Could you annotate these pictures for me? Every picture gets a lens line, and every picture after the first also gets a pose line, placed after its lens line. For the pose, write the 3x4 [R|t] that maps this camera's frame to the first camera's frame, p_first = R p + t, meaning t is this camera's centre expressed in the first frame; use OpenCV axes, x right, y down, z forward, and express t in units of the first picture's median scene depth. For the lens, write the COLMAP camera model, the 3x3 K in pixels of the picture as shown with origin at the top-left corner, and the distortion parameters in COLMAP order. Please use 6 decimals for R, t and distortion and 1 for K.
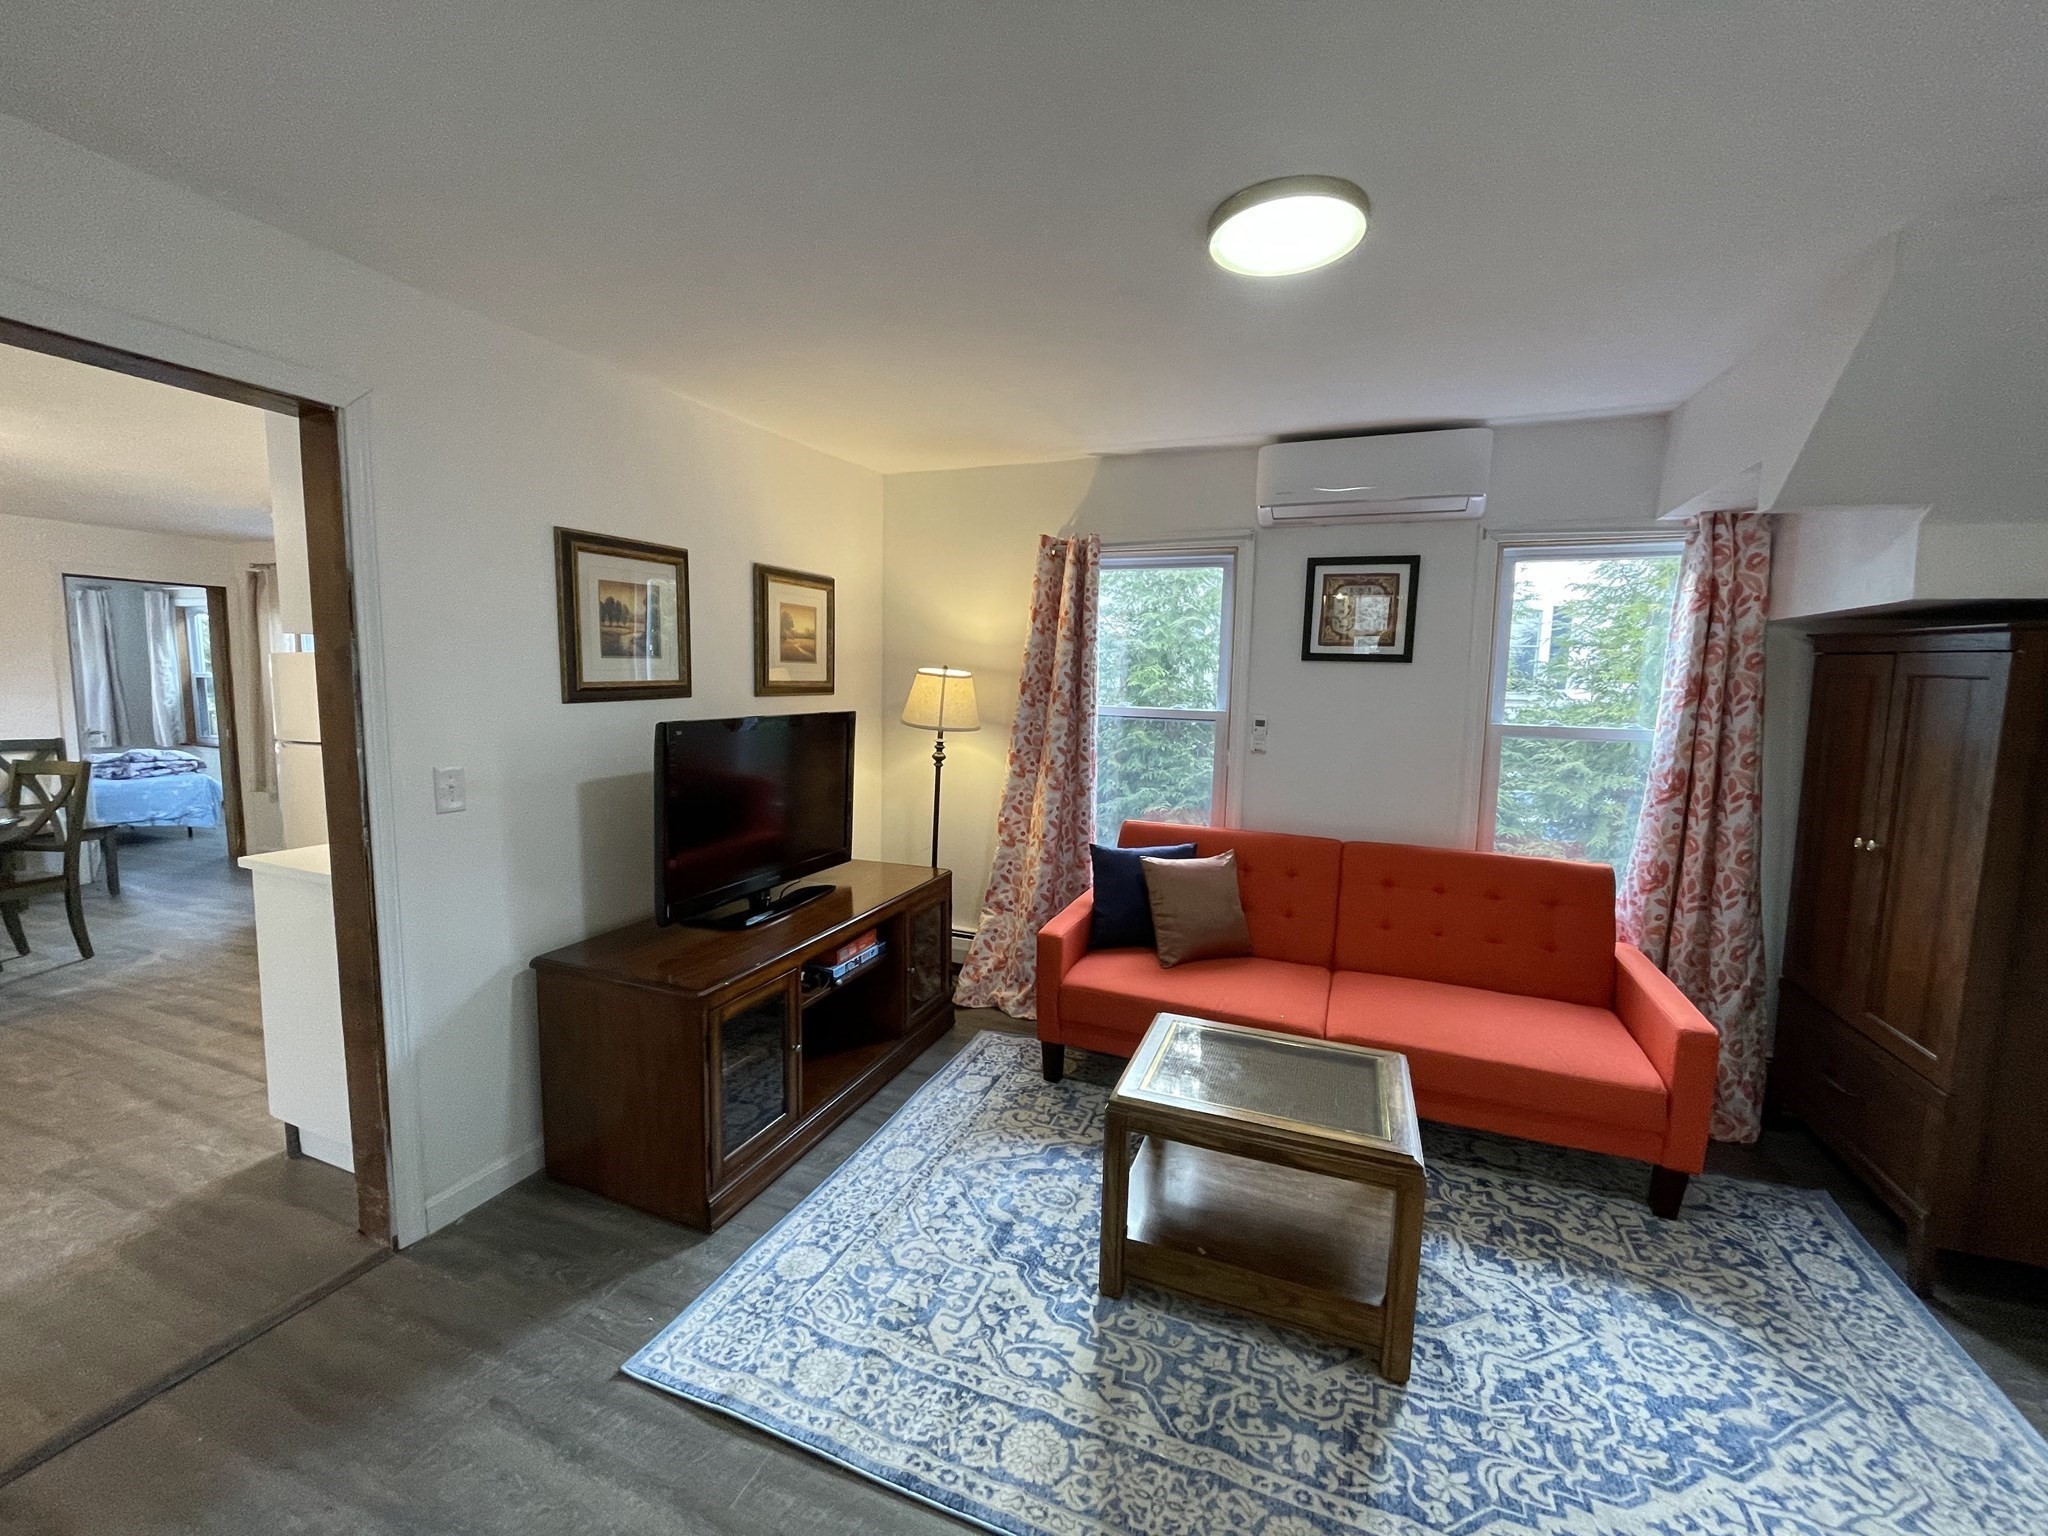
lens RADIAL K [[826.8, 0, 1025.2], [0, 826.8, 758.0], [0, 0, 1]] dist [-0.002853, -0.000644]
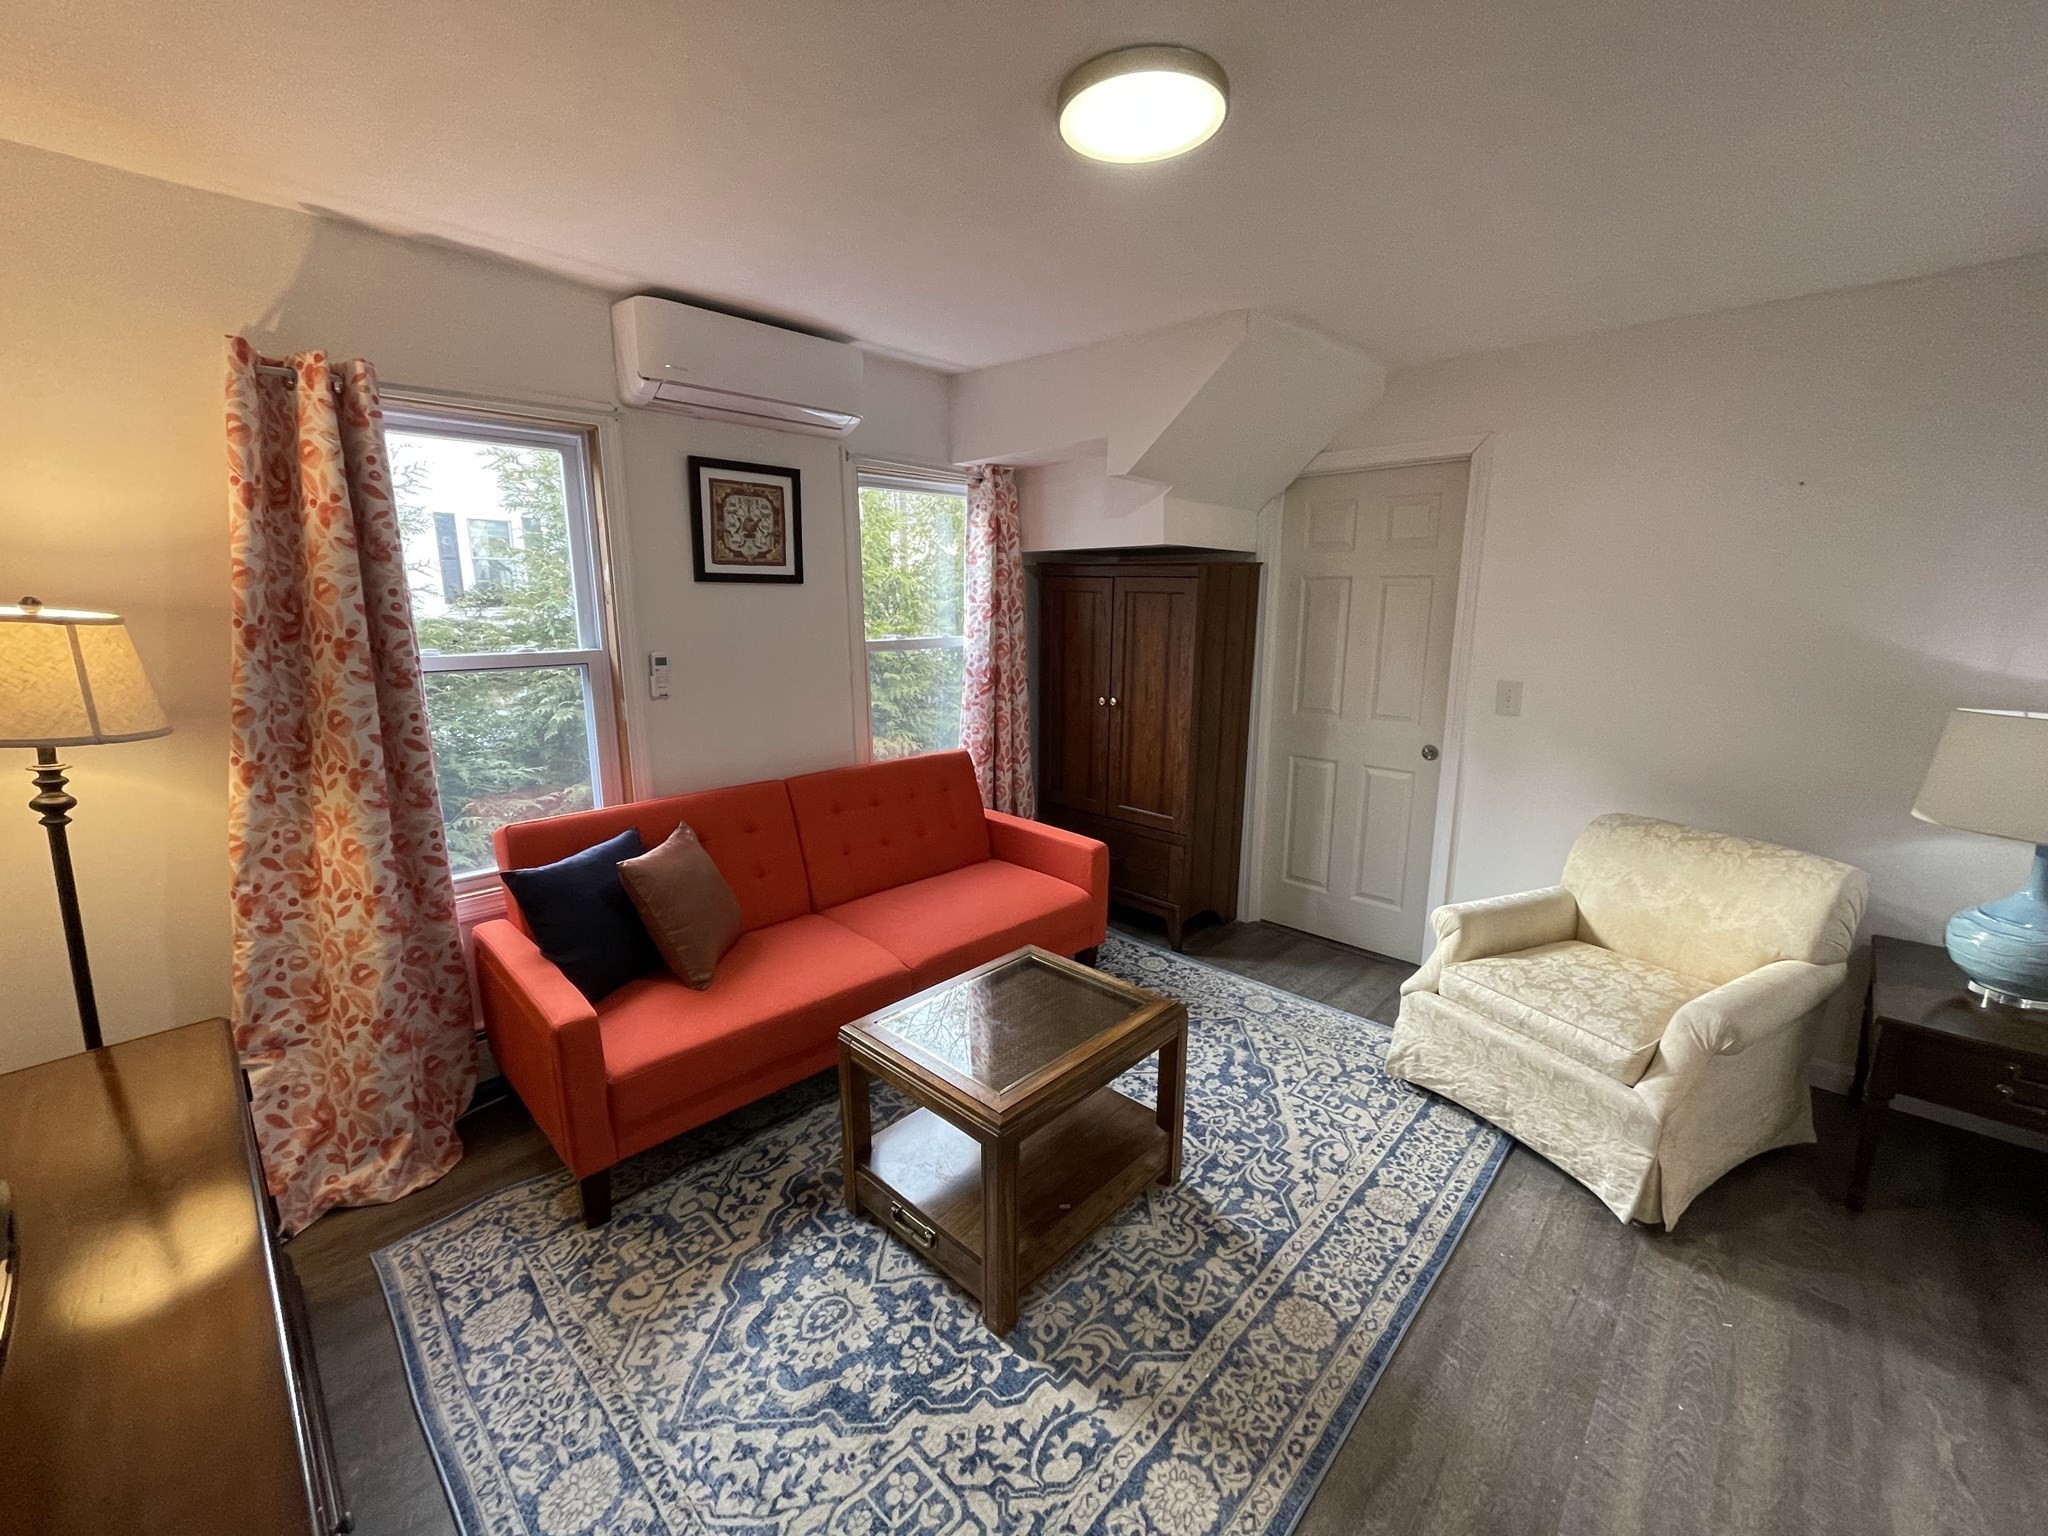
lens RADIAL K [[826.8, 0, 1023.6], [0, 826.8, 760.1], [0, 0, 1]] dist [-0.002853, -0.000644]
pose [[0.381074, -0.199835, 0.902690, -0.507415], [0.104256, 0.979422, 0.172810, -0.078662], [-0.918647, 0.028257, 0.394066, 0.570267]]
